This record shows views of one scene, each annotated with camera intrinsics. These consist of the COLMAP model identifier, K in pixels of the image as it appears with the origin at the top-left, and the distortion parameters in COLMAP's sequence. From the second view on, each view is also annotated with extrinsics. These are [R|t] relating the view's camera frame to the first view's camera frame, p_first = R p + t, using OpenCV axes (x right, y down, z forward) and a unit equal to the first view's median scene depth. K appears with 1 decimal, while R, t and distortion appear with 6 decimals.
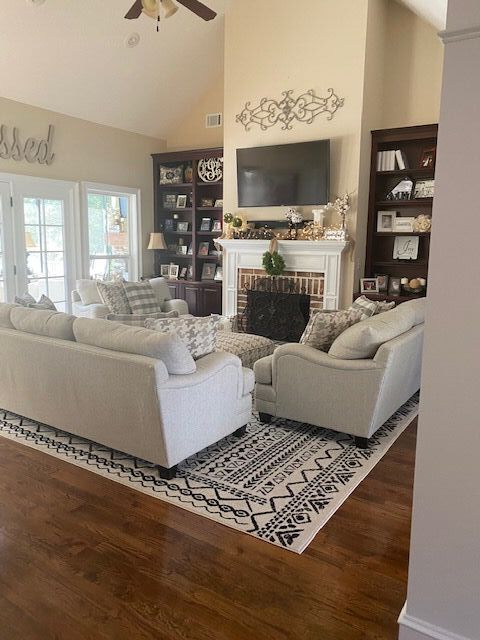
lens RADIAL K [[491.9, 0, 239.5], [0, 491.9, 314.5], [0, 0, 1]] dist [0.012597, -0.015751]
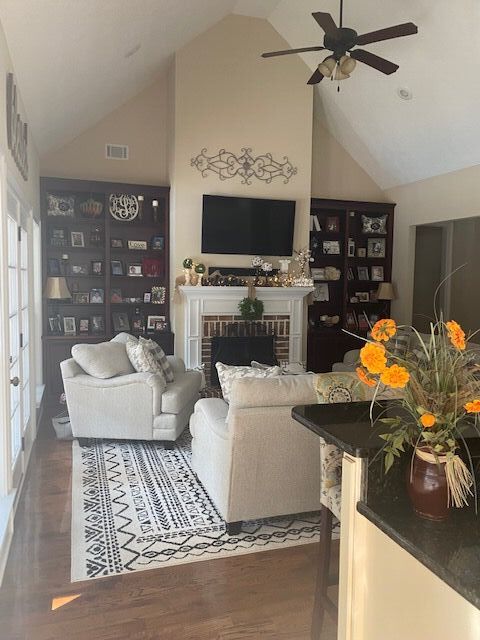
lens RADIAL K [[491.9, 0, 239.6], [0, 491.9, 324.7], [0, 0, 1]] dist [0.012597, -0.015751]
pose [[0.619089, -0.072093, 0.782005, -0.770953], [0.112148, 0.993688, 0.002823, -0.077057], [-0.777272, 0.085952, 0.623266, 0.373066]]
